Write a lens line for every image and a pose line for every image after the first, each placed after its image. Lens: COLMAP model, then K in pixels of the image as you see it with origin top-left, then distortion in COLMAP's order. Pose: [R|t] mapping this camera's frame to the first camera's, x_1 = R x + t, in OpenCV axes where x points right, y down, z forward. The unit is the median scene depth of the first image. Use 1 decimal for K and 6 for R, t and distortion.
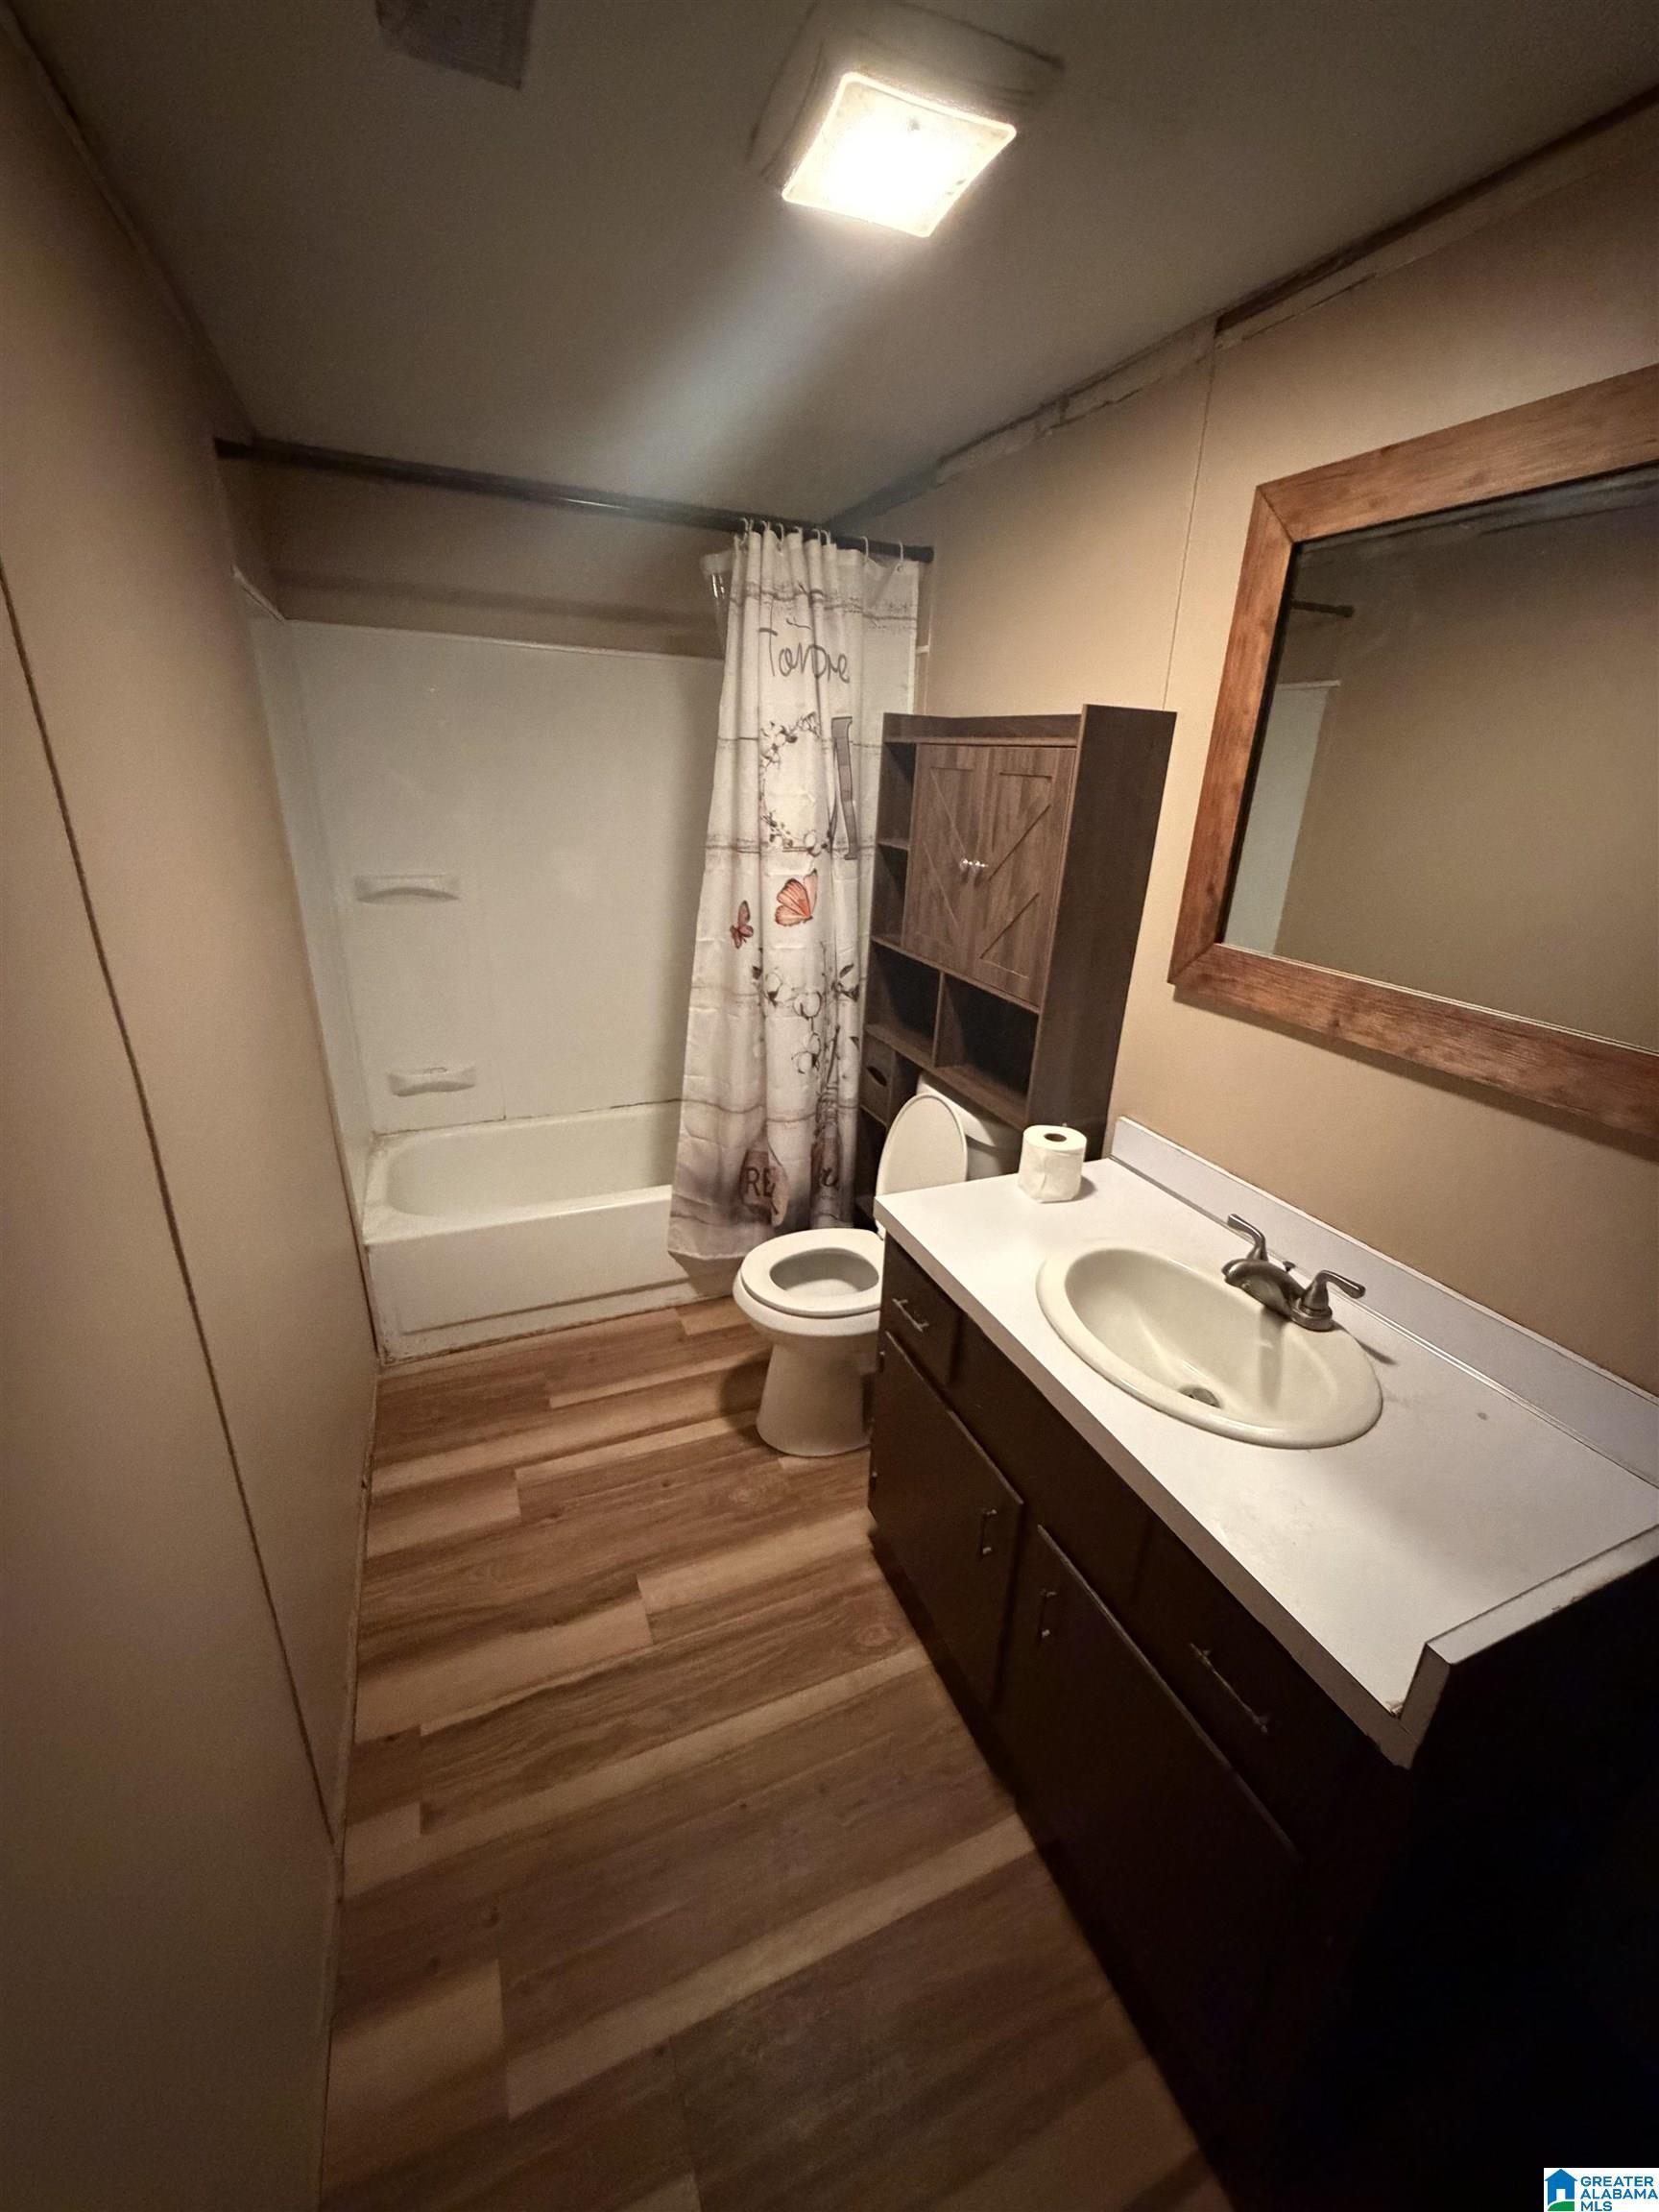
lens RADIAL K [[891.5, 0, 830.1], [0, 891.5, 1101.4], [0, 0, 1]] dist [0.009033, -0.000675]
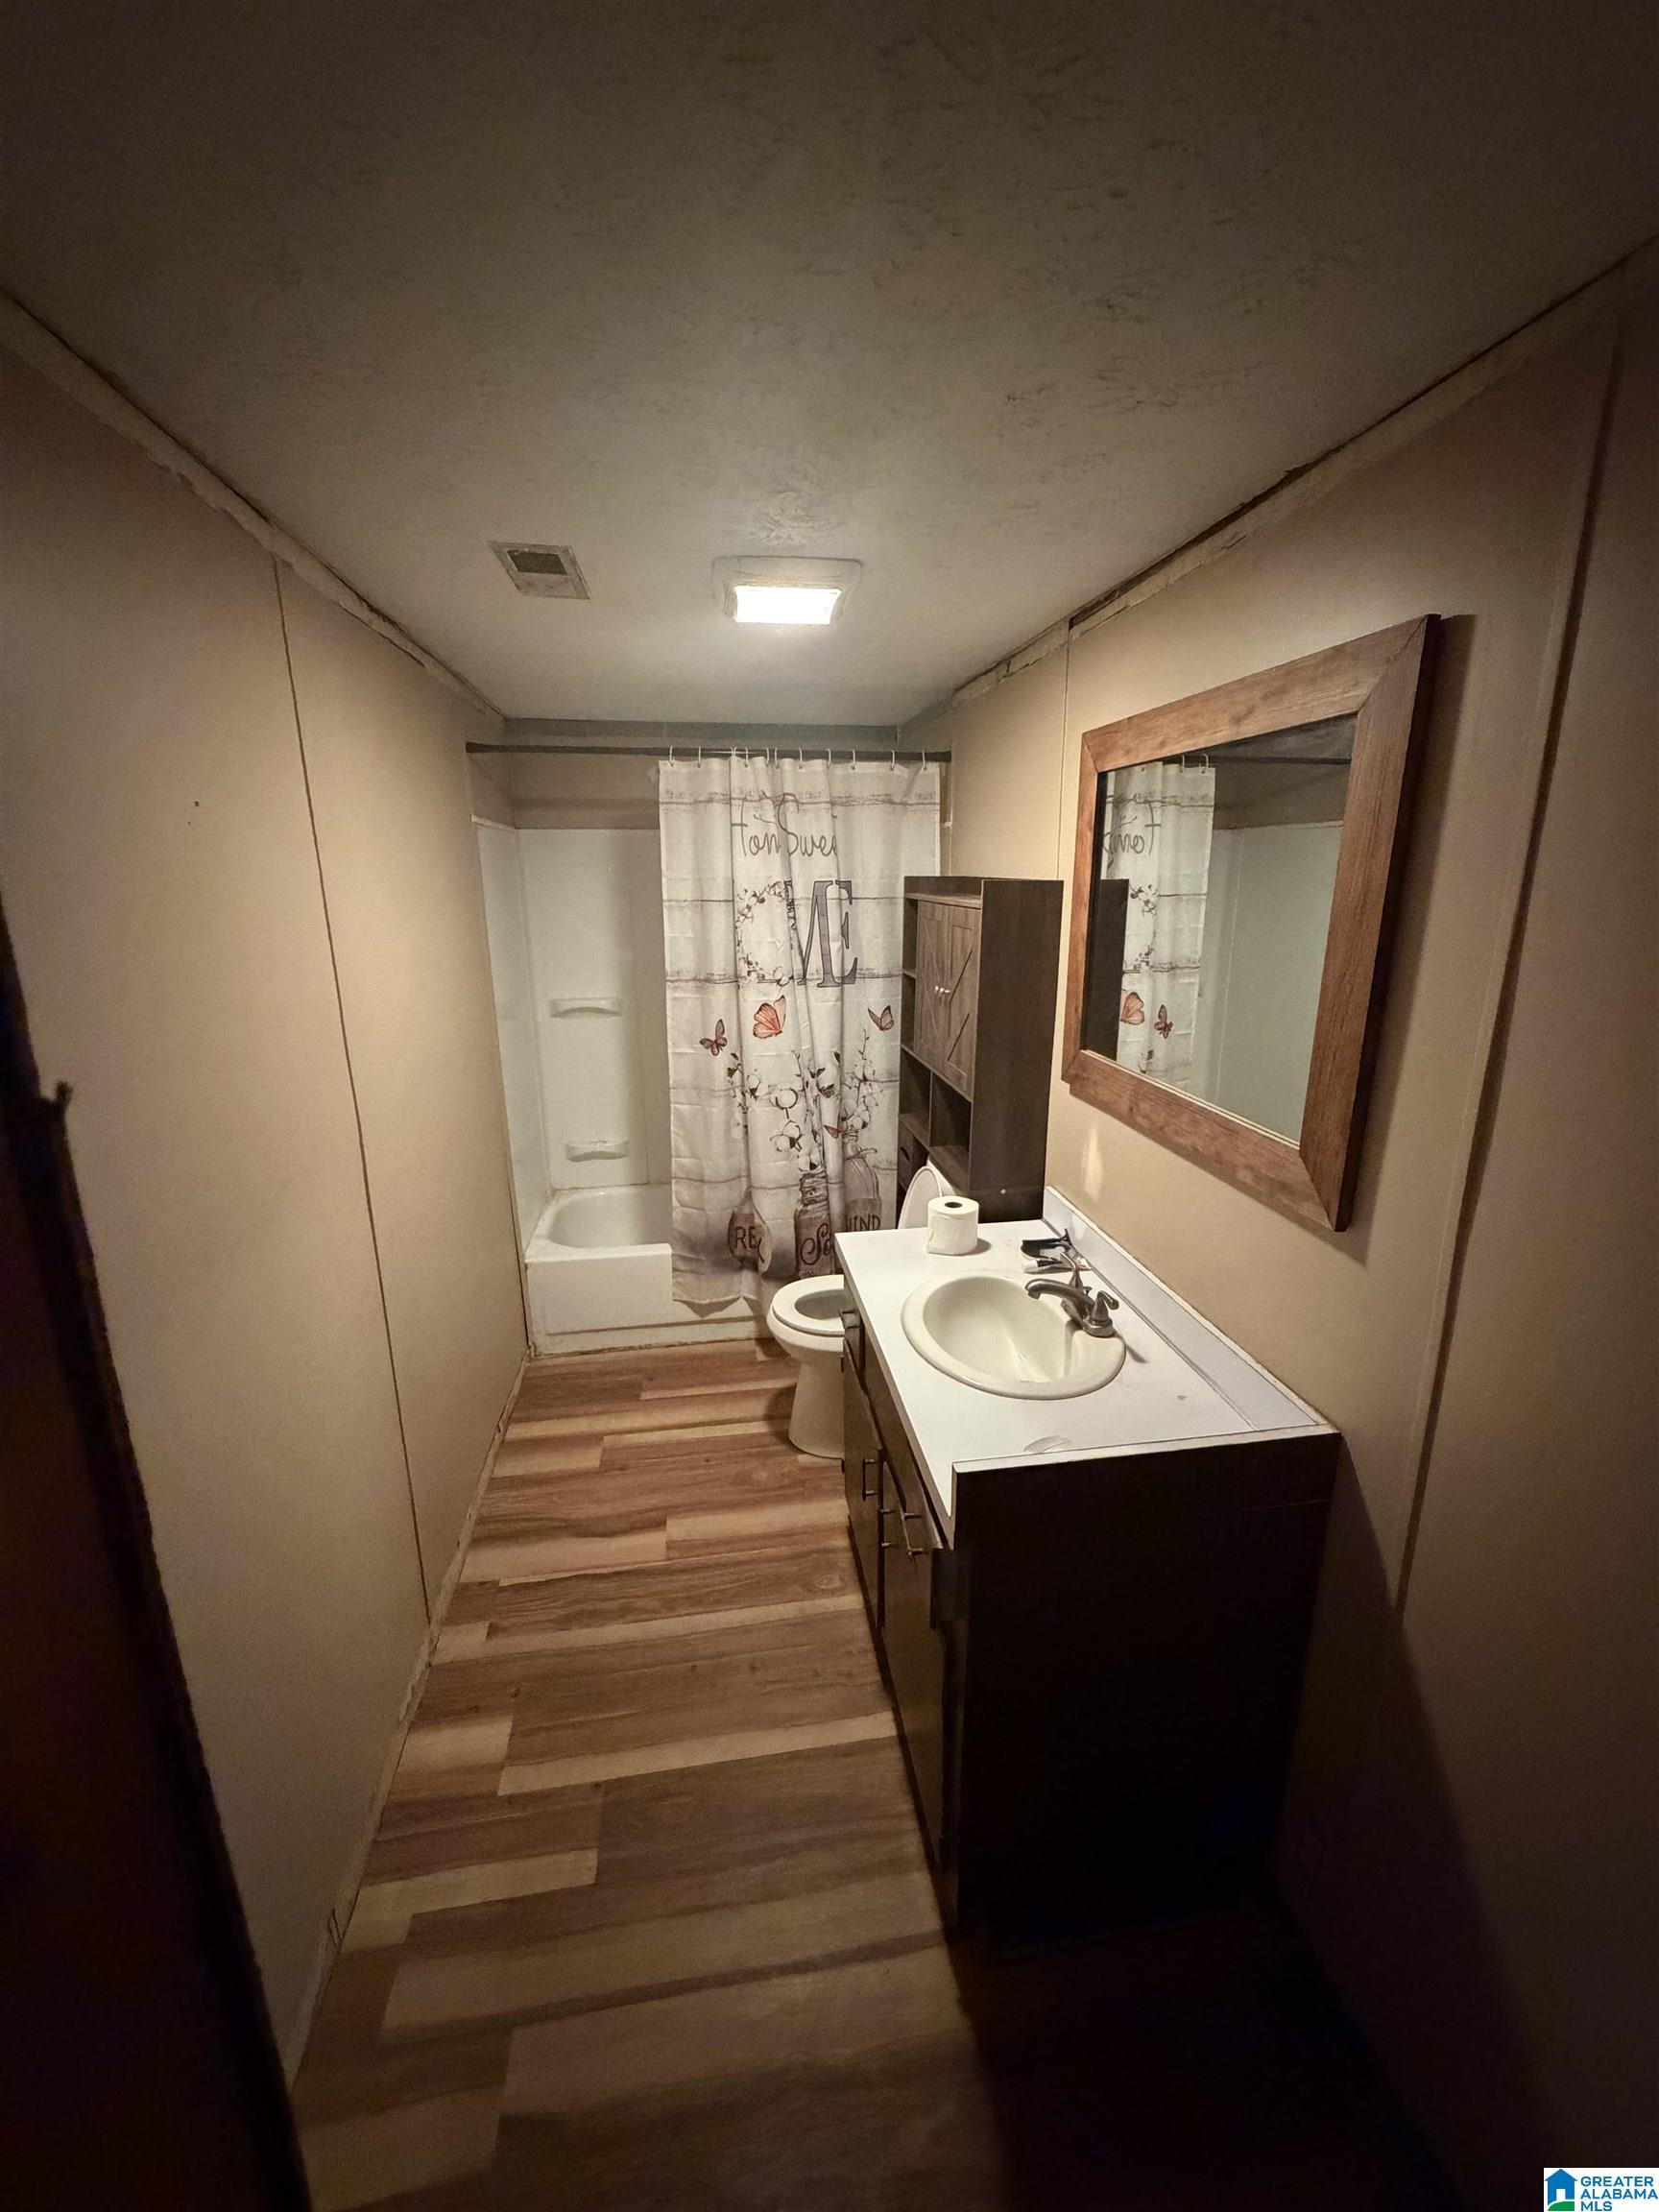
lens RADIAL K [[891.5, 0, 829.6], [0, 891.5, 1106.8], [0, 0, 1]] dist [0.009033, -0.000675]
pose [[0.968050, 0.022943, -0.249707, 0.326720], [-0.050894, 0.993056, -0.106061, 0.053003], [0.245540, 0.115381, 0.962495, -0.283086]]
